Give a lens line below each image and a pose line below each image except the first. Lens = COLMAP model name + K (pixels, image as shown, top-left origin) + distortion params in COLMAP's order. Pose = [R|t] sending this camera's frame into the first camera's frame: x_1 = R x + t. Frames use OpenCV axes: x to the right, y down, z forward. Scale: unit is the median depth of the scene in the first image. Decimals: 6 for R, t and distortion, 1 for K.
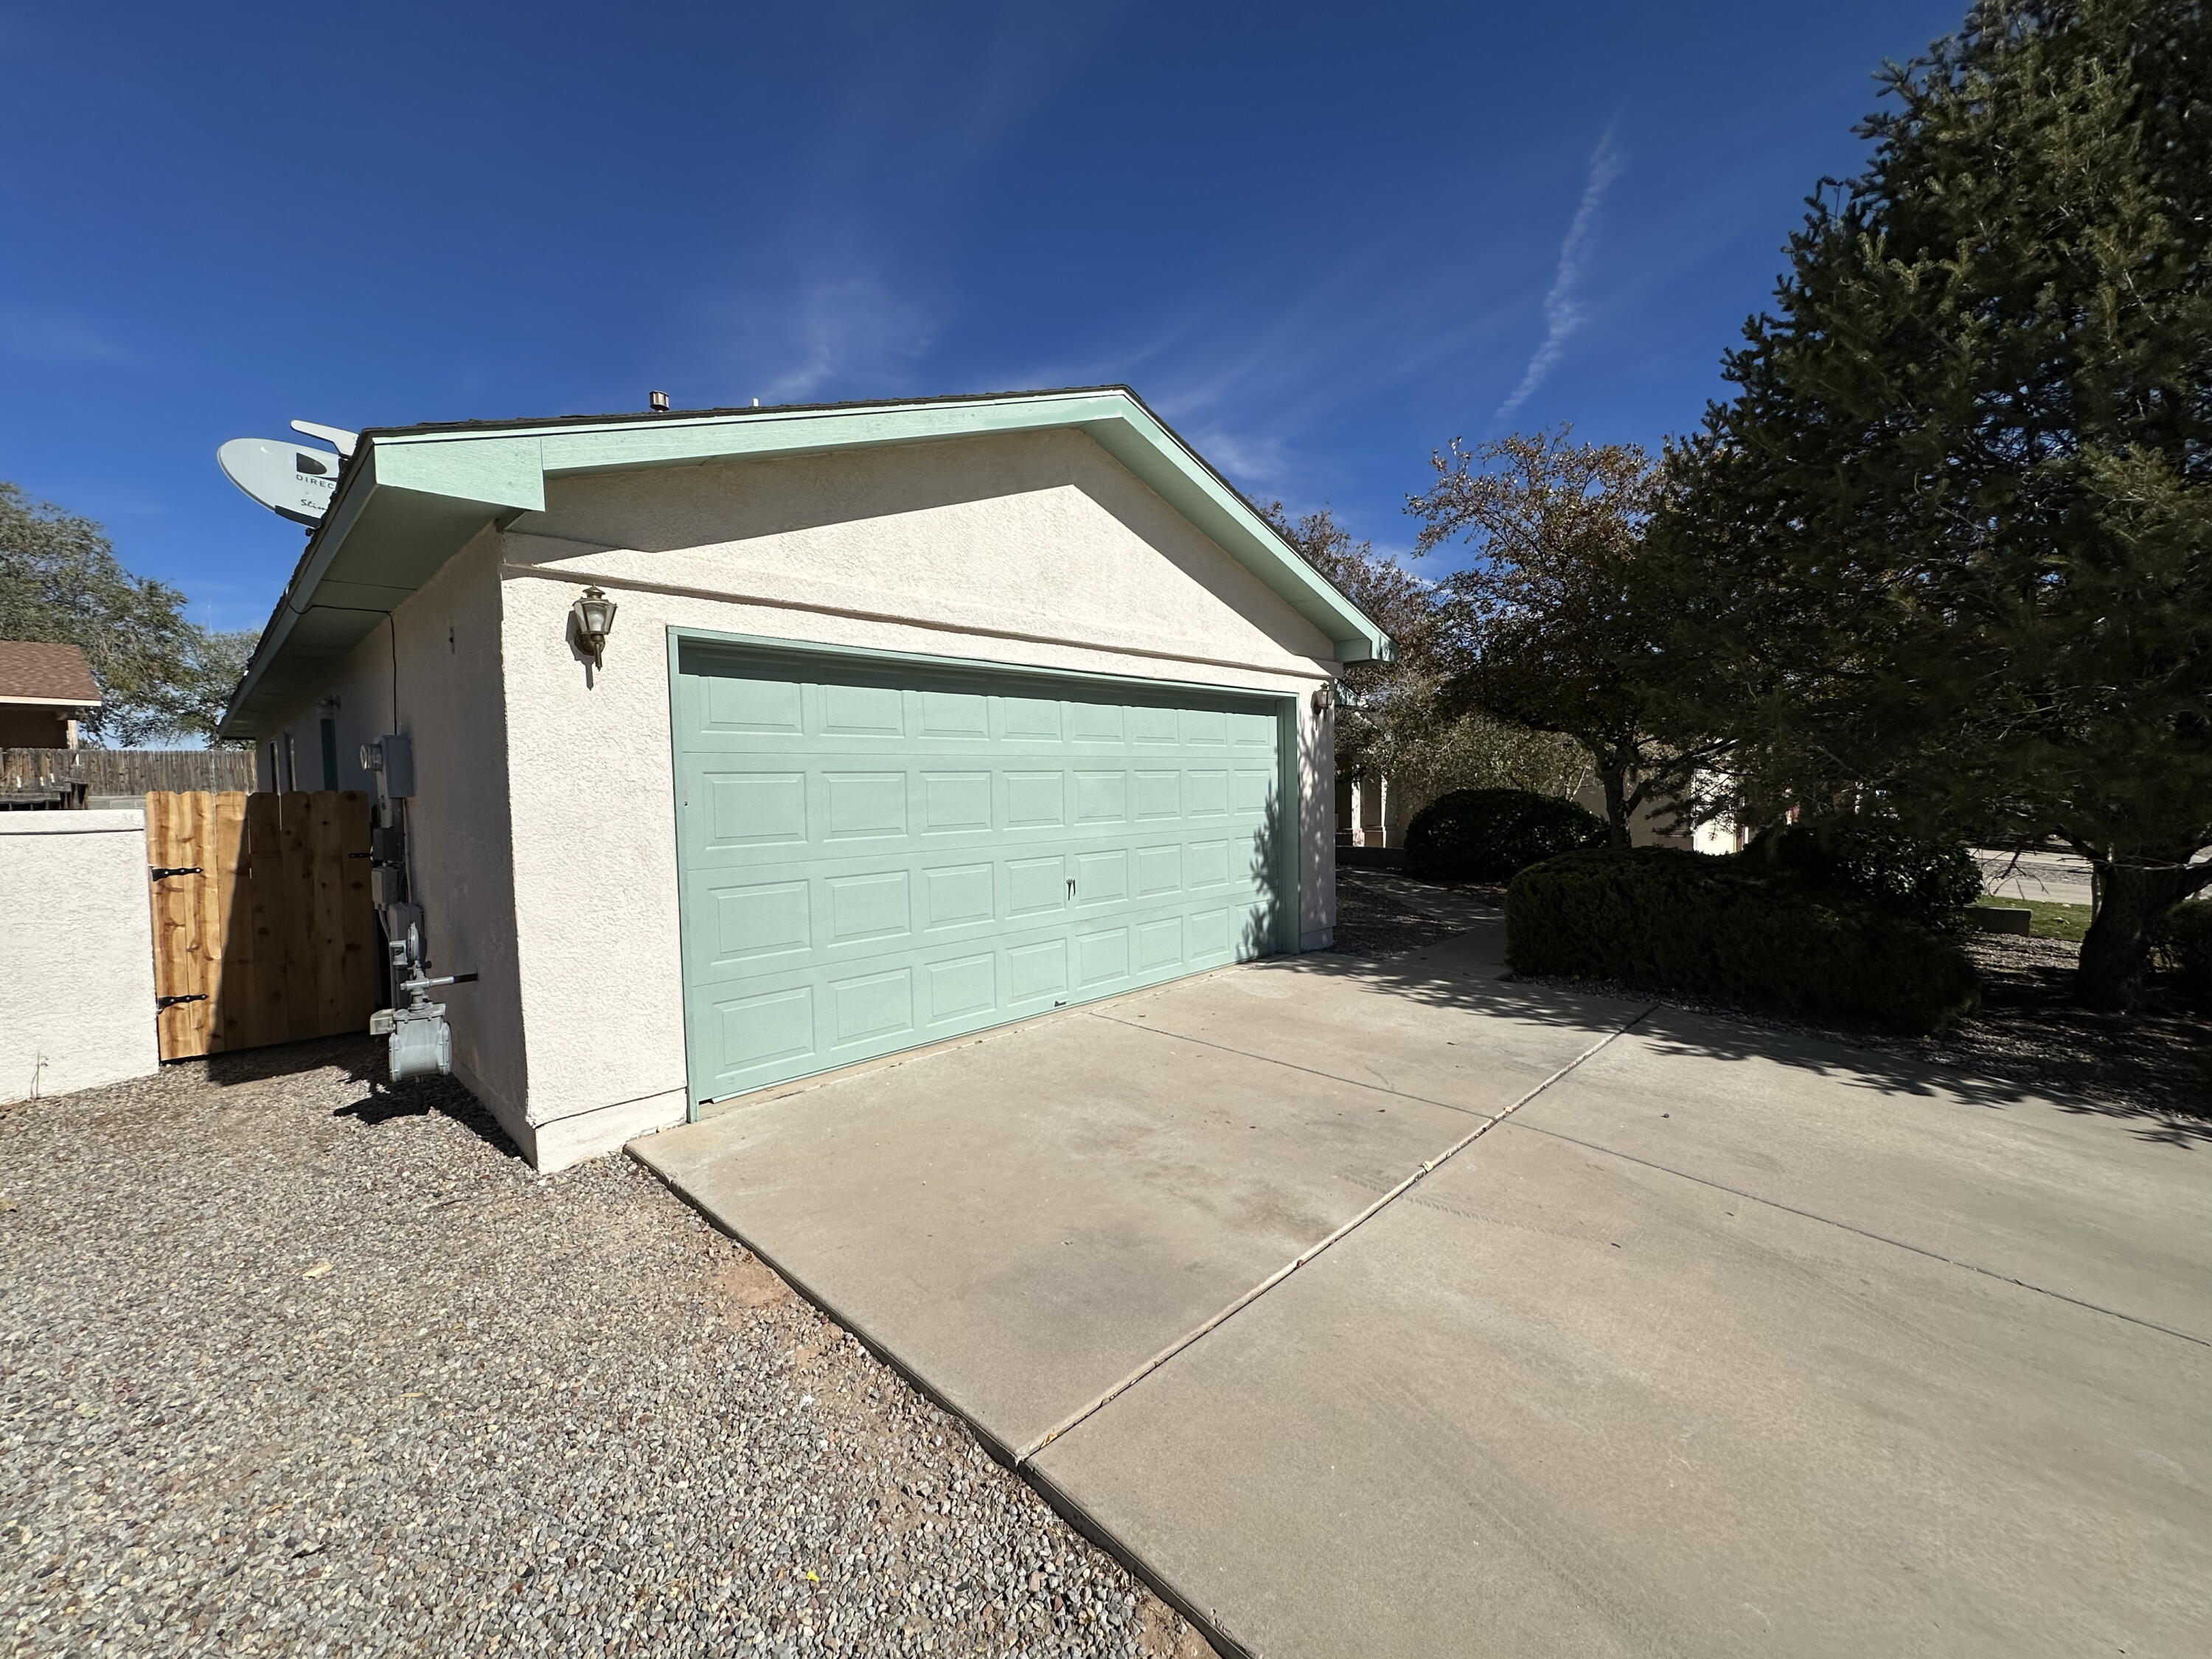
lens RADIAL K [[901.8, 0, 1108.3], [0, 901.8, 826.0], [0, 0, 1]] dist [0.008089, -0.001956]
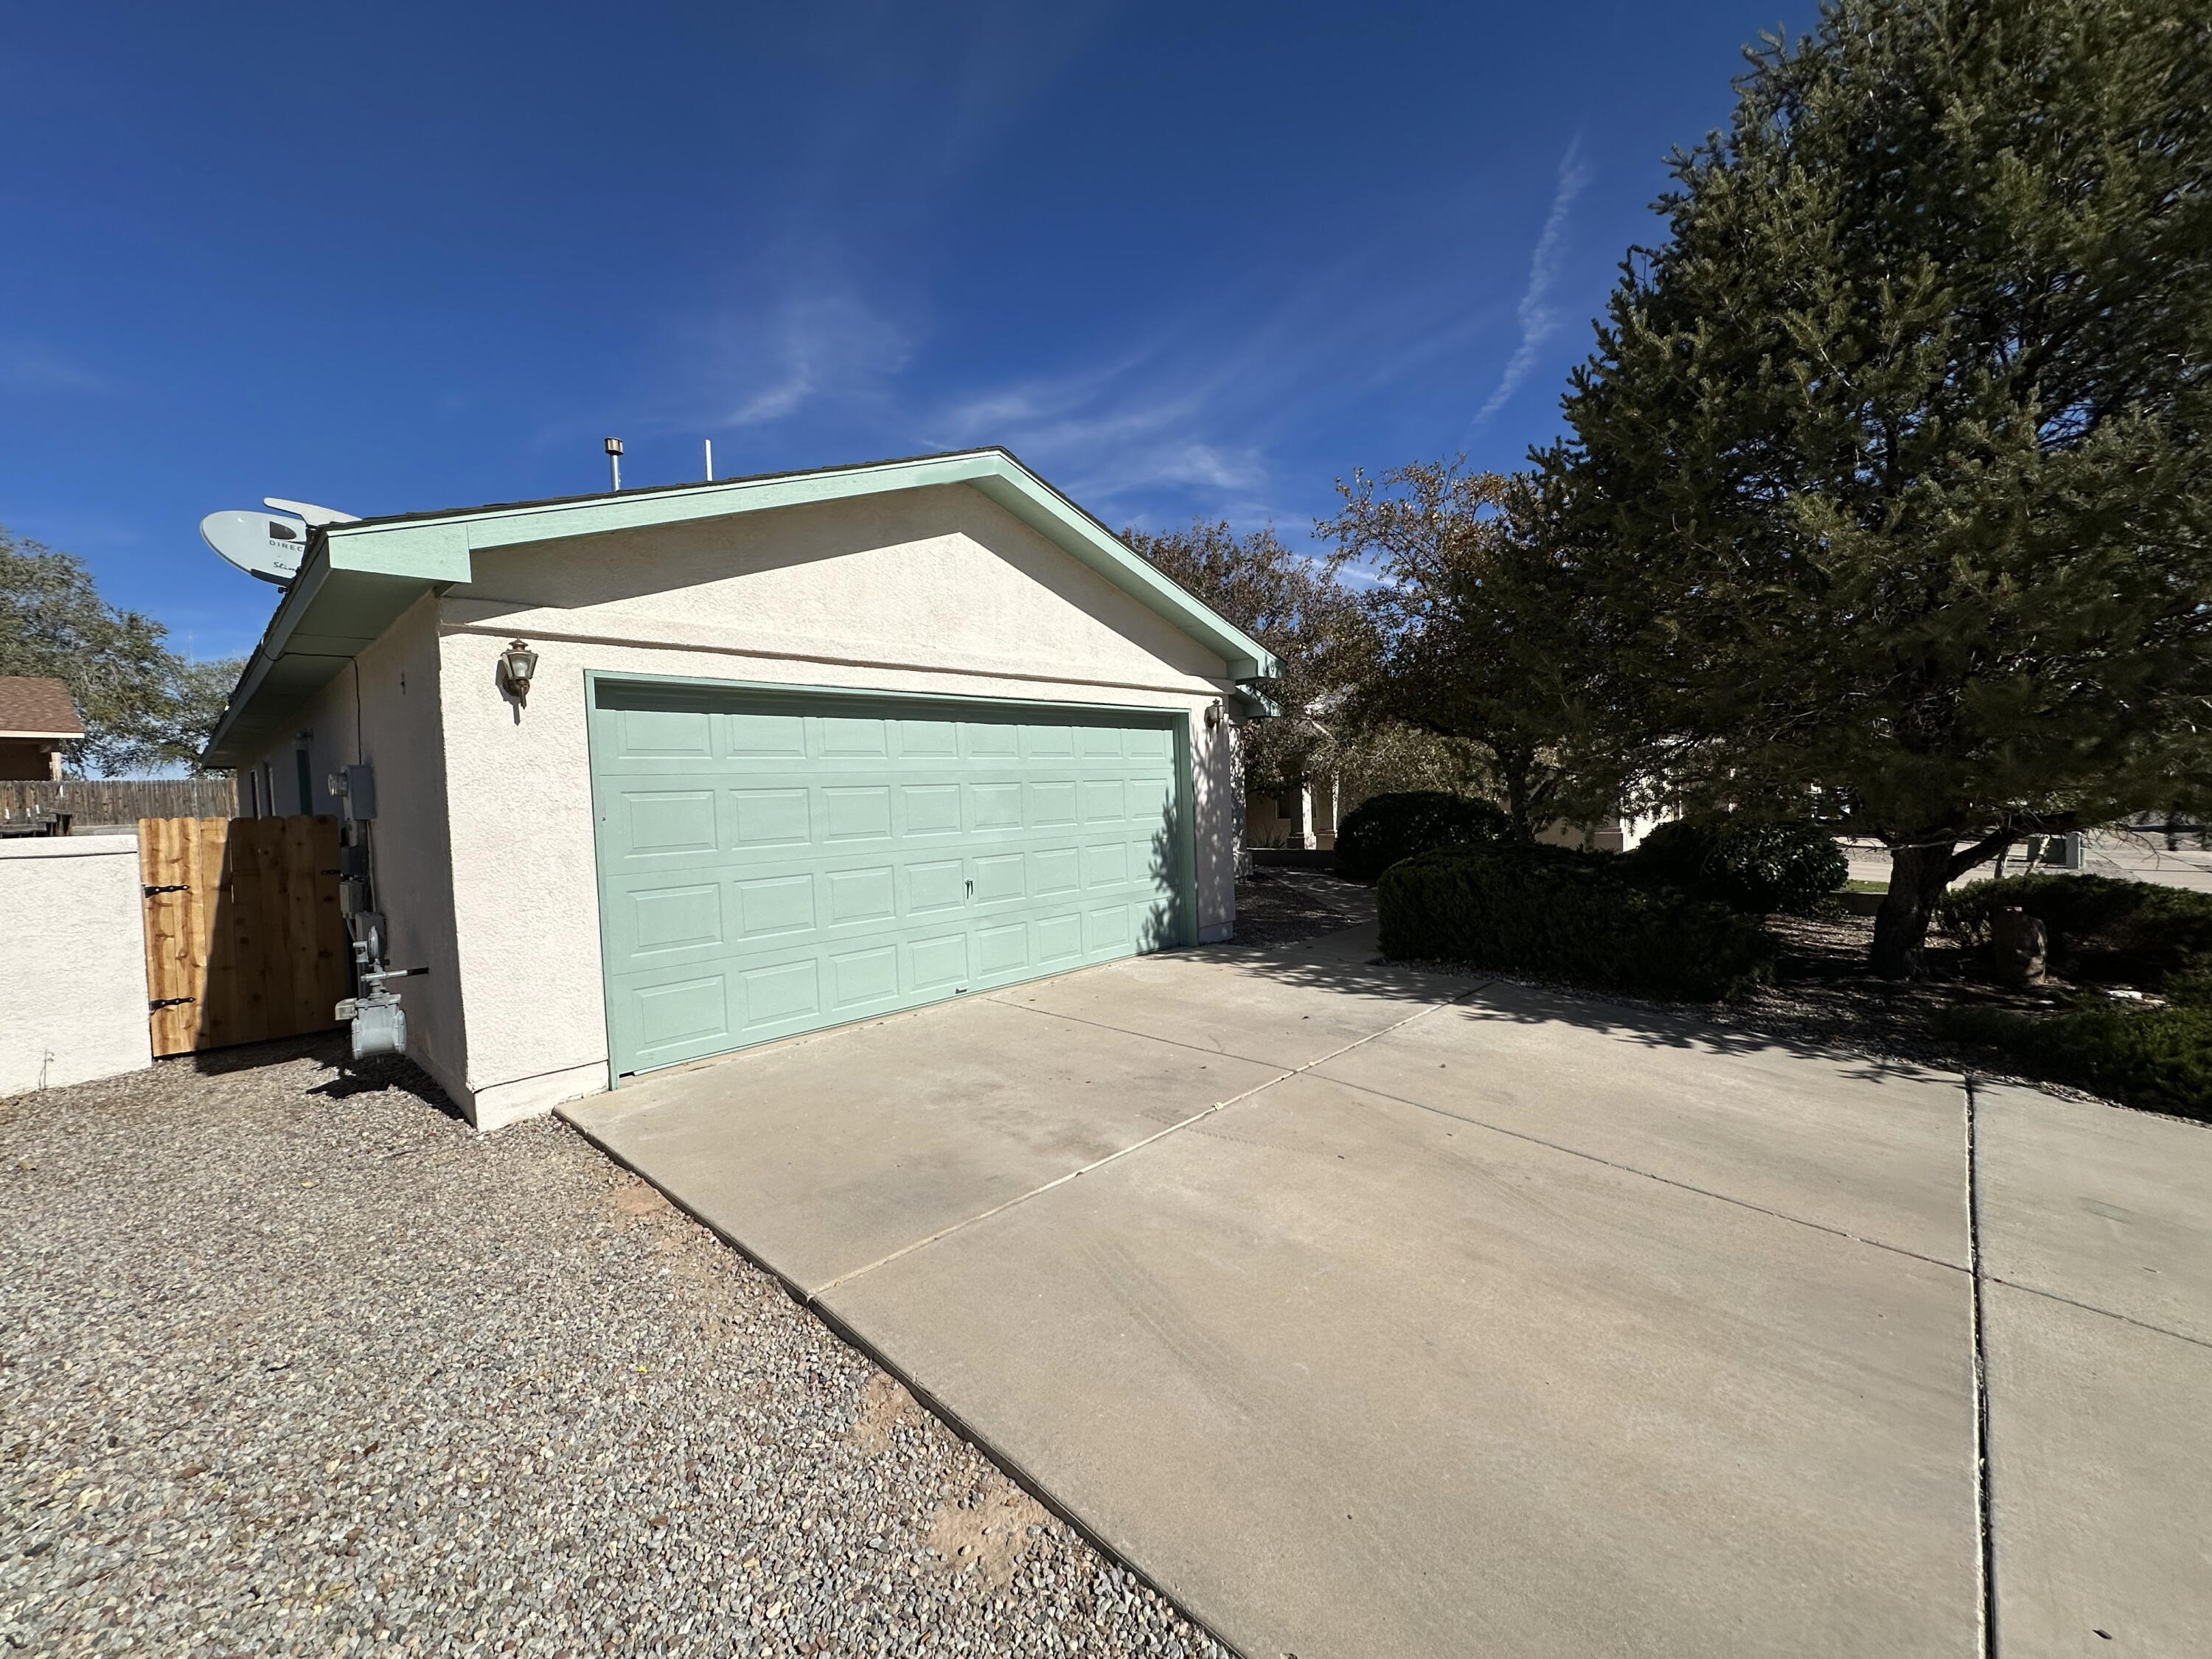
lens RADIAL K [[901.8, 0, 1106.1], [0, 901.8, 823.6], [0, 0, 1]] dist [0.008089, -0.001956]
pose [[0.999747, -0.020583, 0.009040, 0.155575], [0.020701, 0.999699, -0.013182, 0.009165], [-0.008766, 0.013366, 0.999872, -0.163055]]
